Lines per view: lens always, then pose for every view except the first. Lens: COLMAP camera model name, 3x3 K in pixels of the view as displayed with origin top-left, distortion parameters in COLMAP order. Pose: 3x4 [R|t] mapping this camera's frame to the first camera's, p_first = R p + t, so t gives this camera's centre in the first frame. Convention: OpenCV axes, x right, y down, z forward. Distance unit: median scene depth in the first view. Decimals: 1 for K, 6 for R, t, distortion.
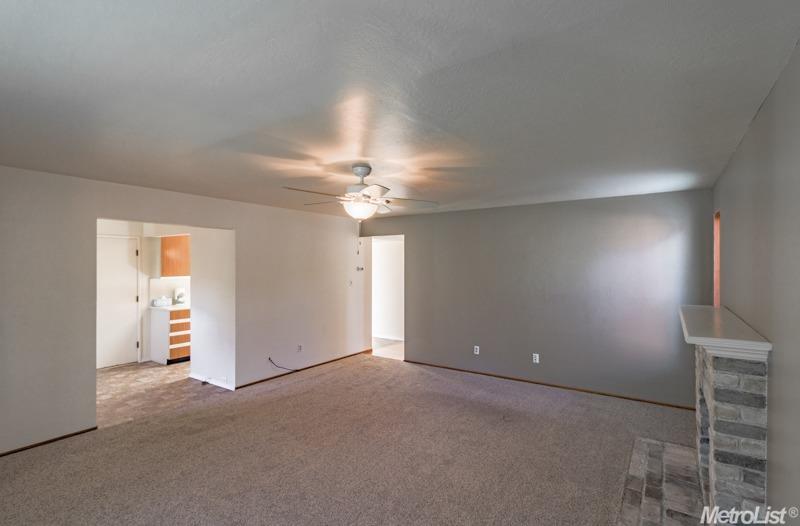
lens RADIAL K [[370.9, 0, 400.0], [0, 370.9, 263.0], [0, 0, 1]] dist [0.000841, 0.000150]
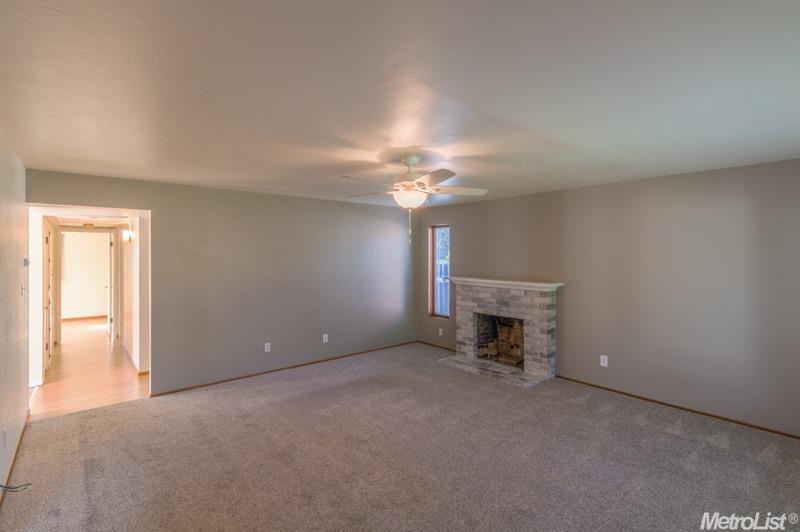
lens RADIAL K [[387.9, 0, 401.2], [0, 387.9, 254.3], [0, 0, 1]] dist [-0.000456, 0.000077]
pose [[0.271285, -0.000909, 0.962499, -0.896982], [0.000322, 1.000000, 0.000854, 0.004245], [-0.962499, 0.000078, 0.271286, 0.601104]]
